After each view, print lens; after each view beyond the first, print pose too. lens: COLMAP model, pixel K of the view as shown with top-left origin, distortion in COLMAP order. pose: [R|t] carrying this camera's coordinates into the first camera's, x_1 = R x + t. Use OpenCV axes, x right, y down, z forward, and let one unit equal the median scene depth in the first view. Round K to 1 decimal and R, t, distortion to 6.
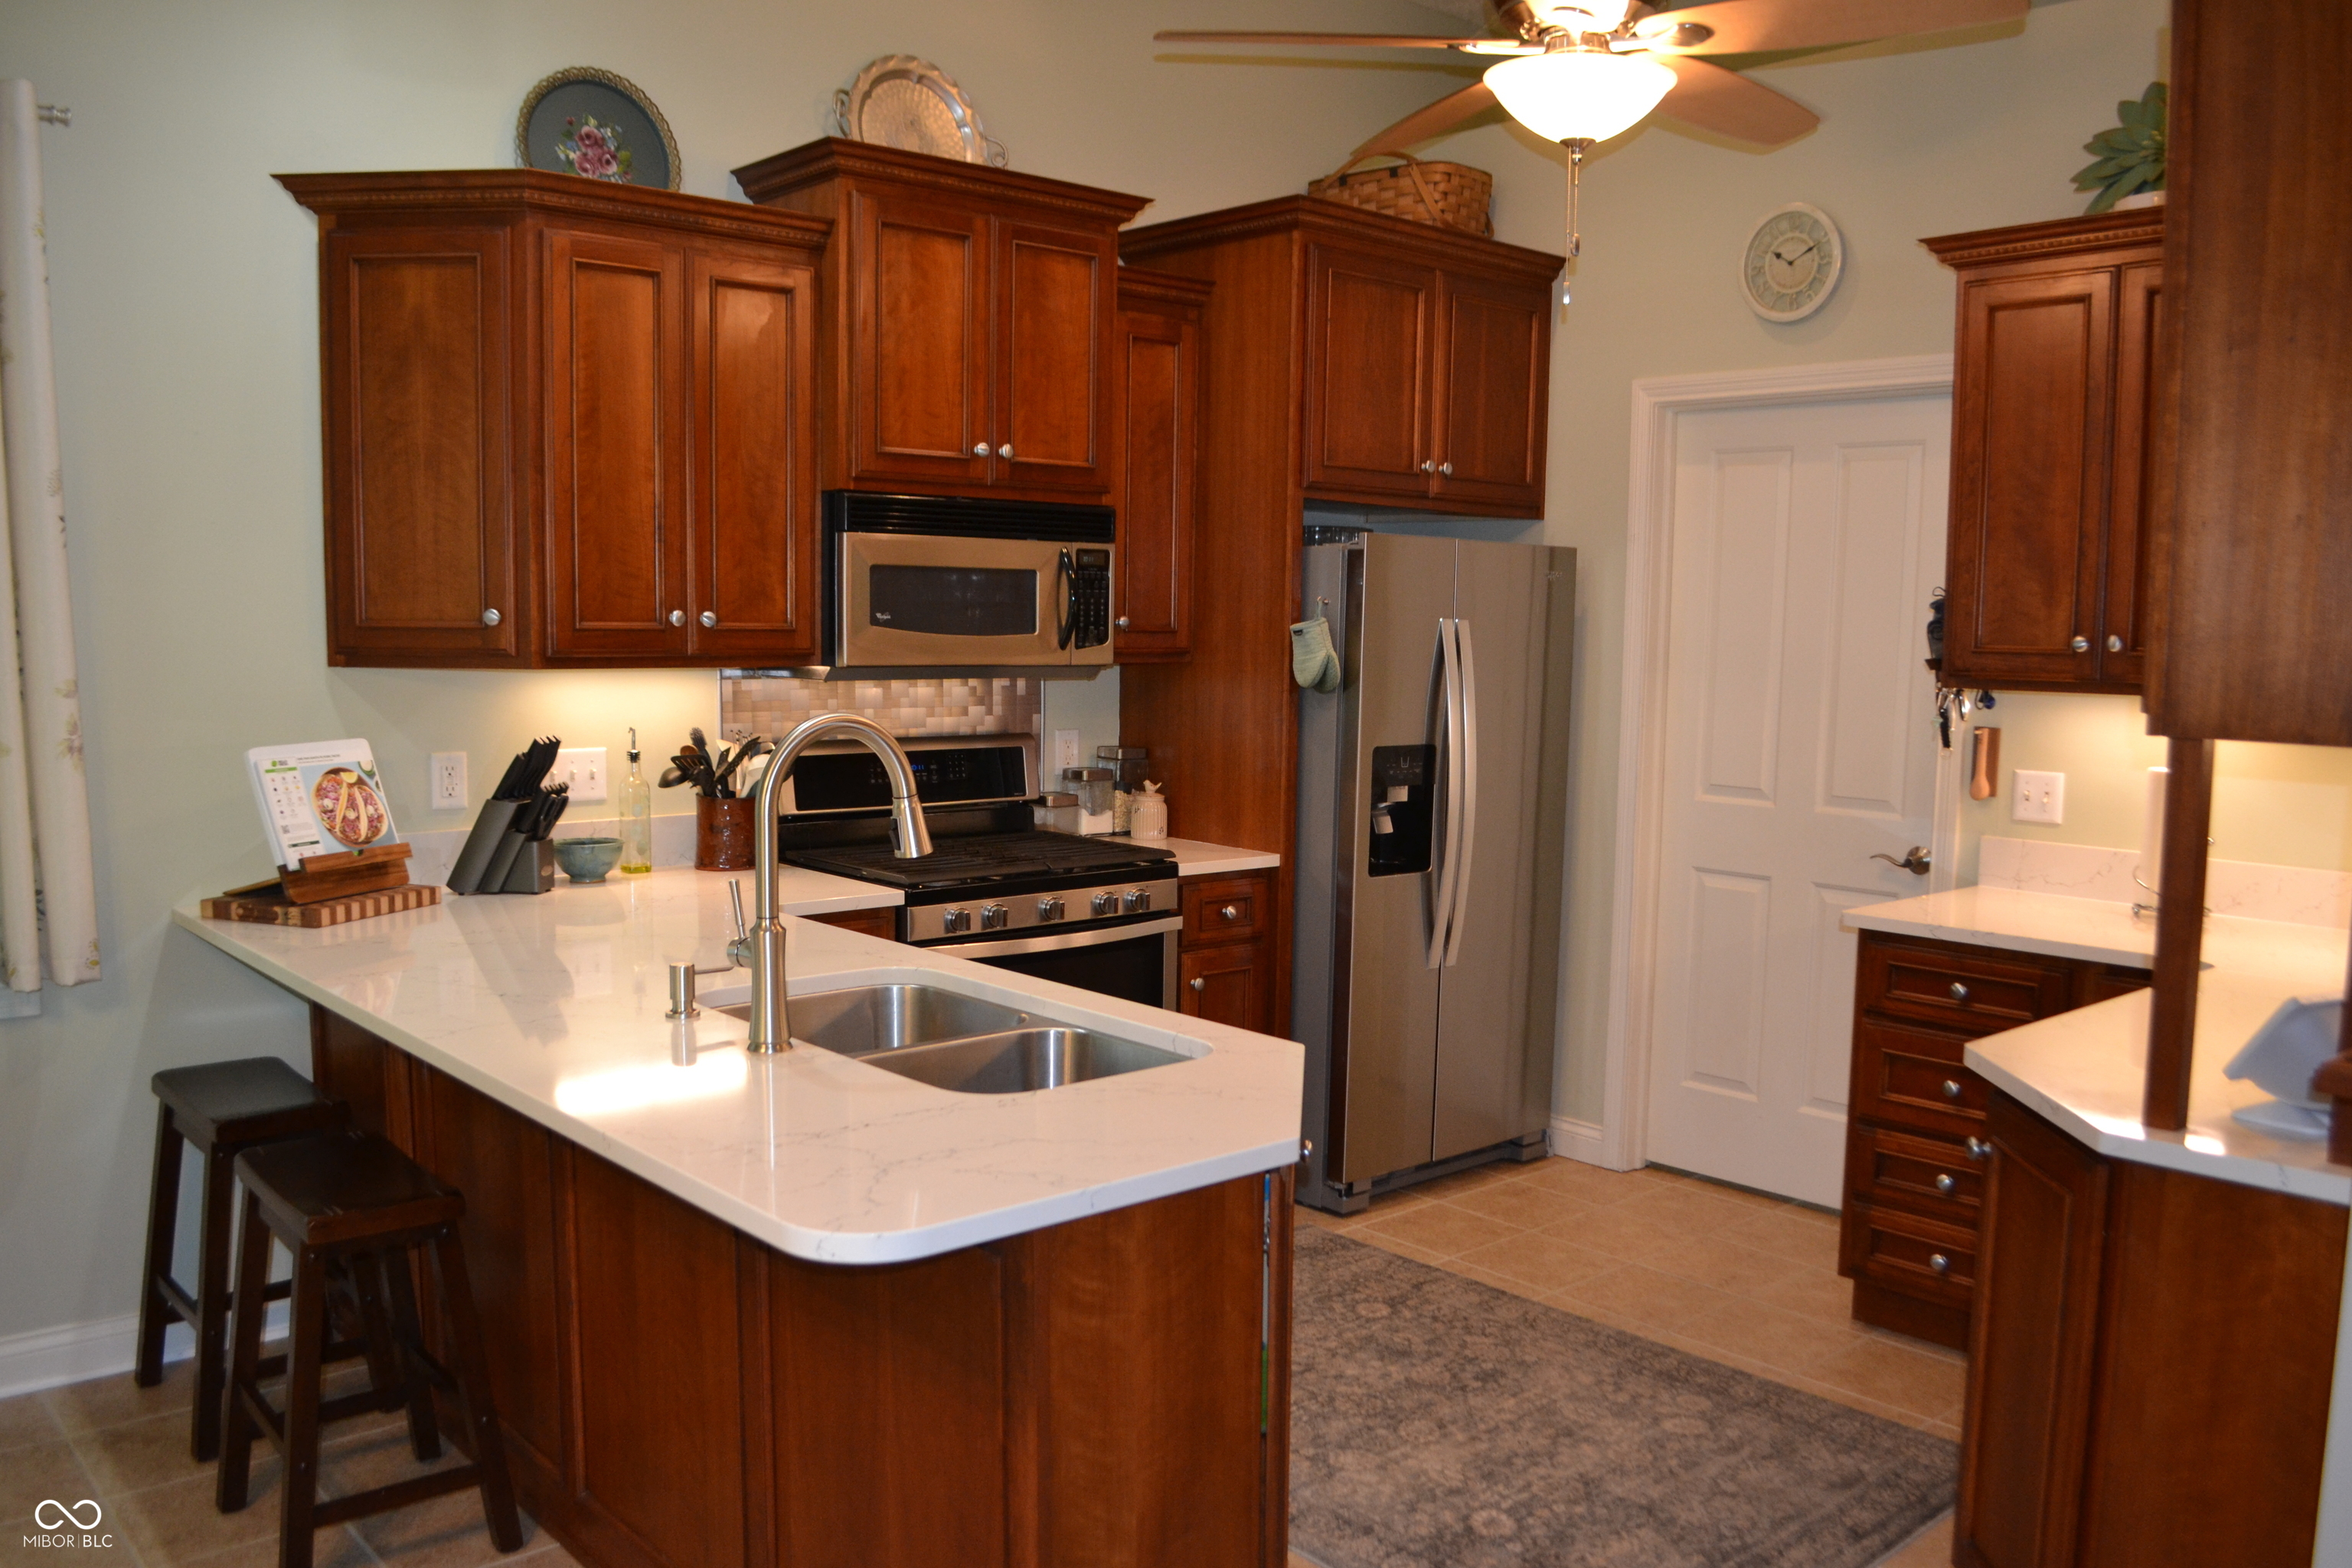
lens RADIAL K [[1894.8, 0, 1180.4], [0, 1894.8, 800.6], [0, 0, 1]] dist [-0.077171, 0.007894]
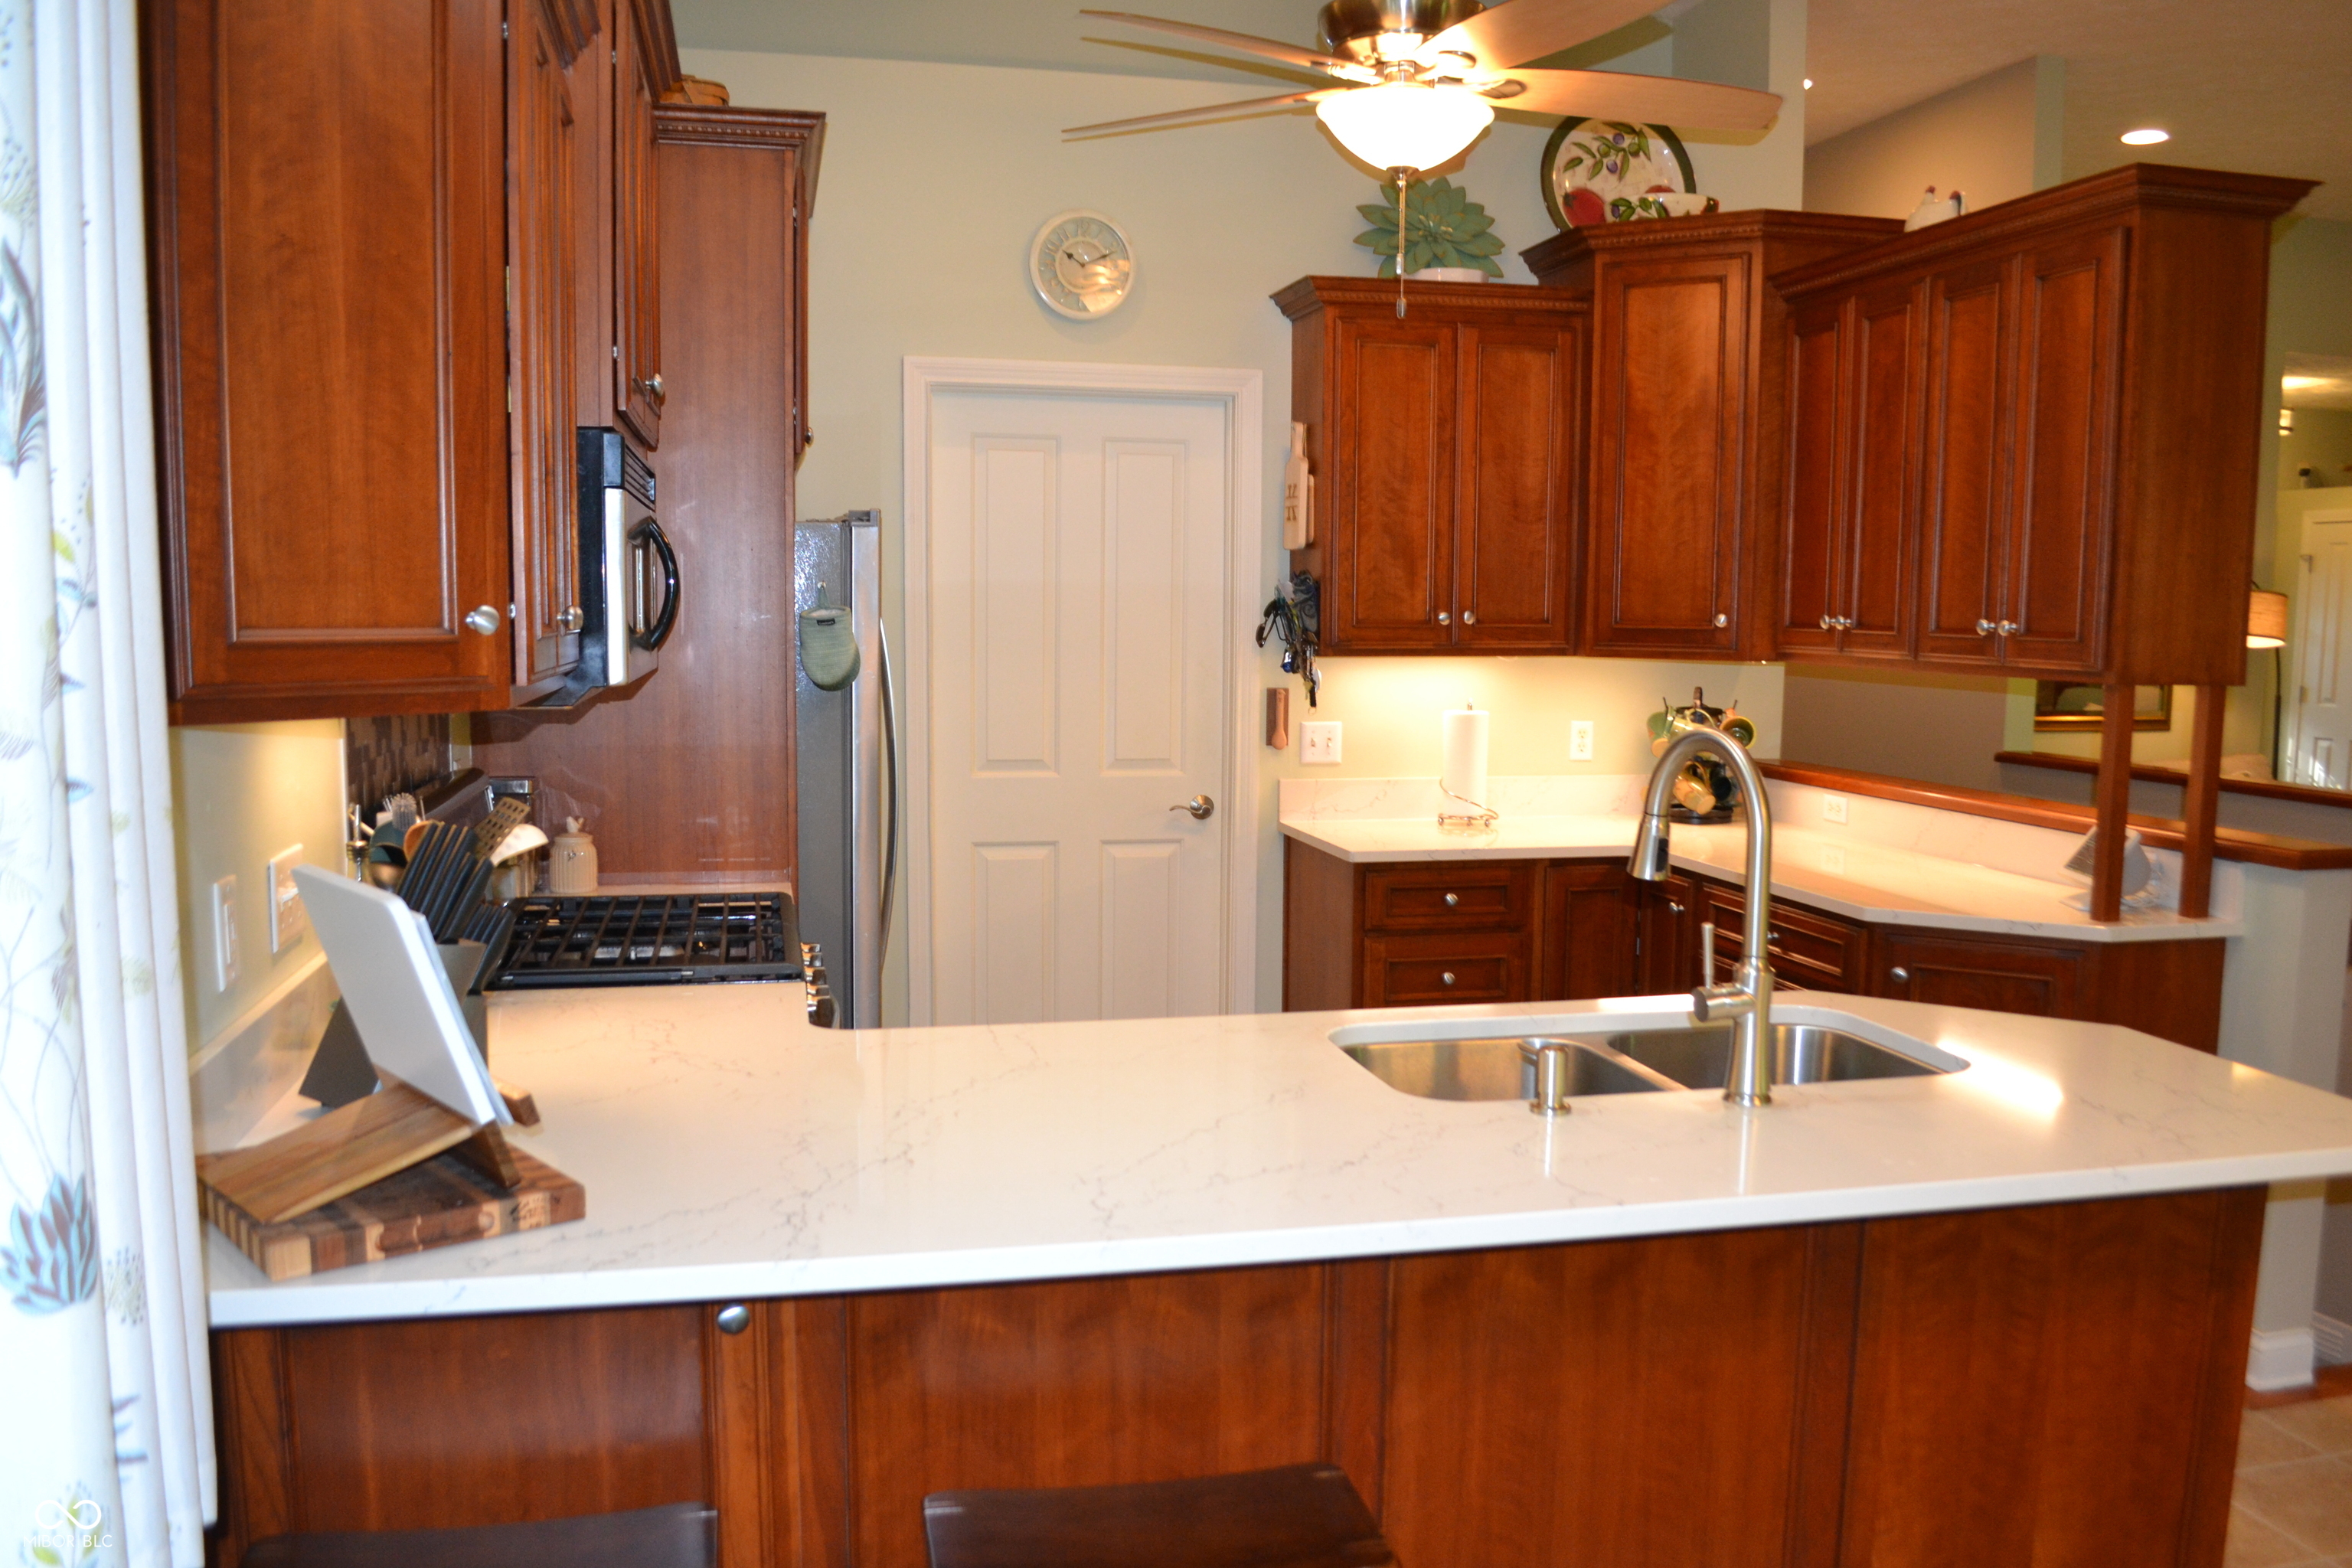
lens RADIAL K [[1894.8, 0, 1223.8], [0, 1894.8, 827.8], [0, 0, 1]] dist [-0.077171, 0.007894]
pose [[0.462684, -0.113607, 0.879214, -0.673461], [0.084771, 0.992880, 0.083684, -0.056312], [-0.882461, 0.035812, 0.469020, 0.475569]]
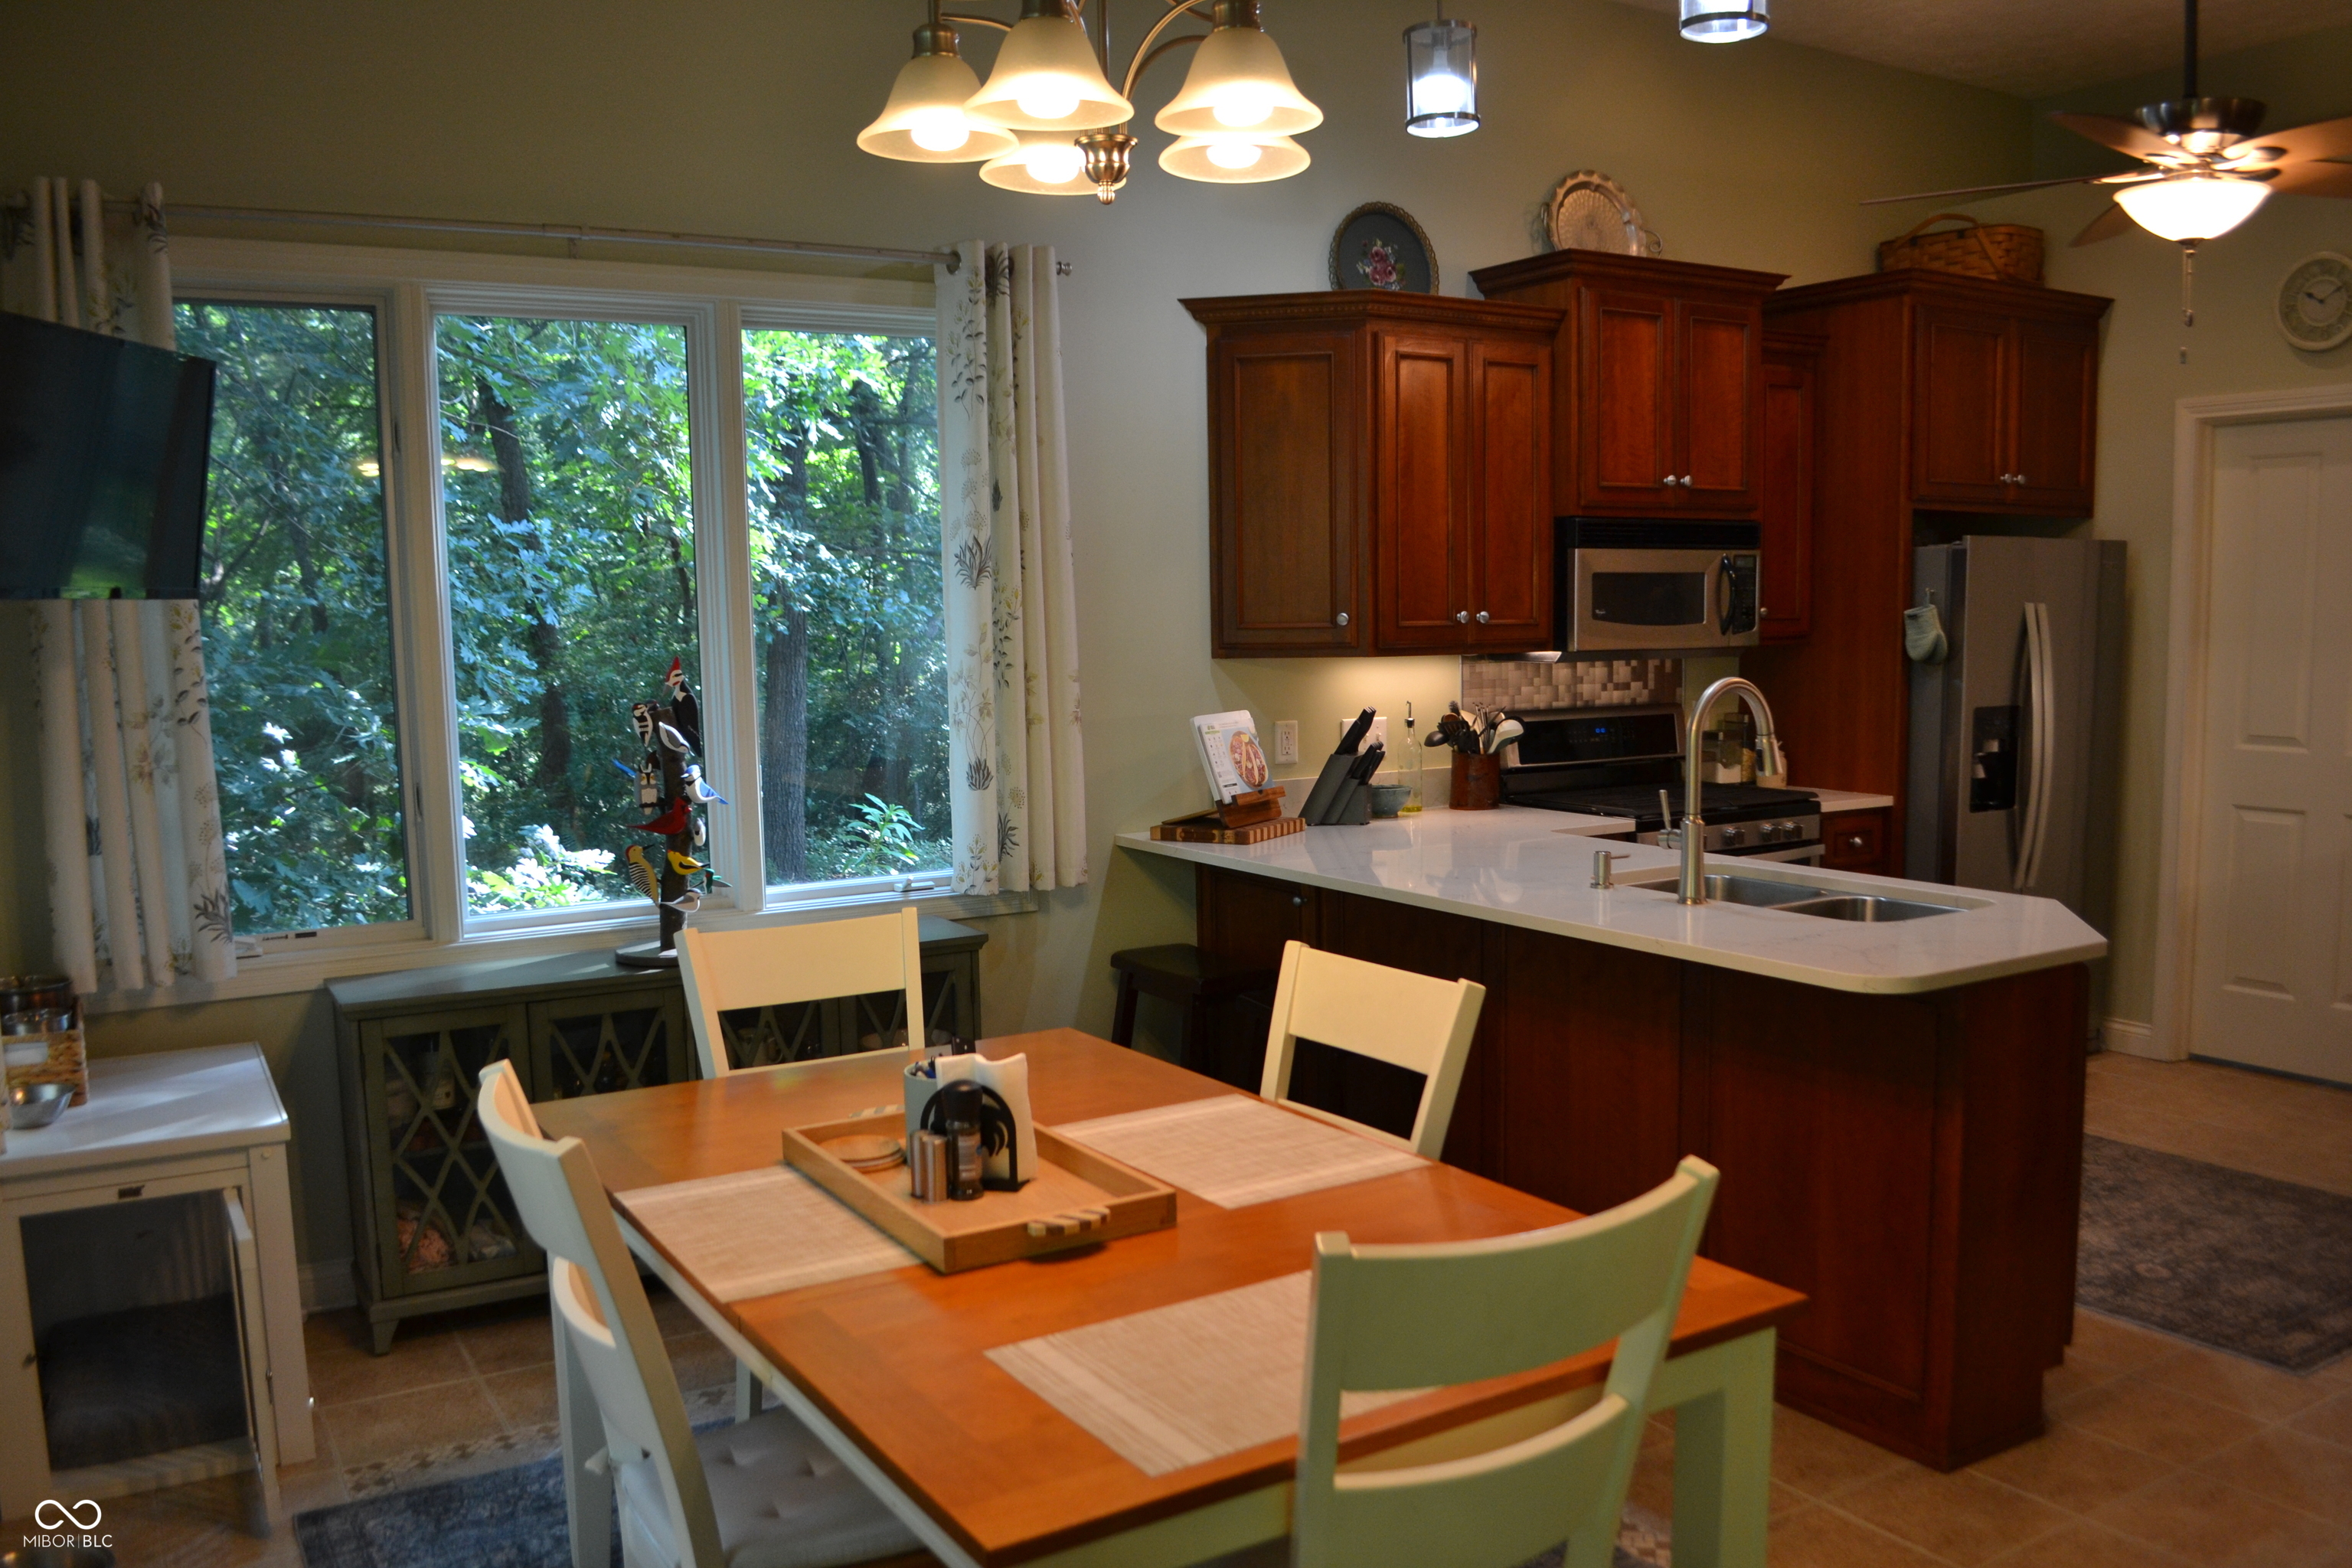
lens RADIAL K [[1894.8, 0, 1181.6], [0, 1894.8, 806.5], [0, 0, 1]] dist [-0.077171, 0.007894]
pose [[0.984219, -0.012244, -0.176533, -0.211747], [0.013019, 0.999910, 0.003233, 0.028034], [0.176477, -0.005480, 0.984289, -0.325038]]
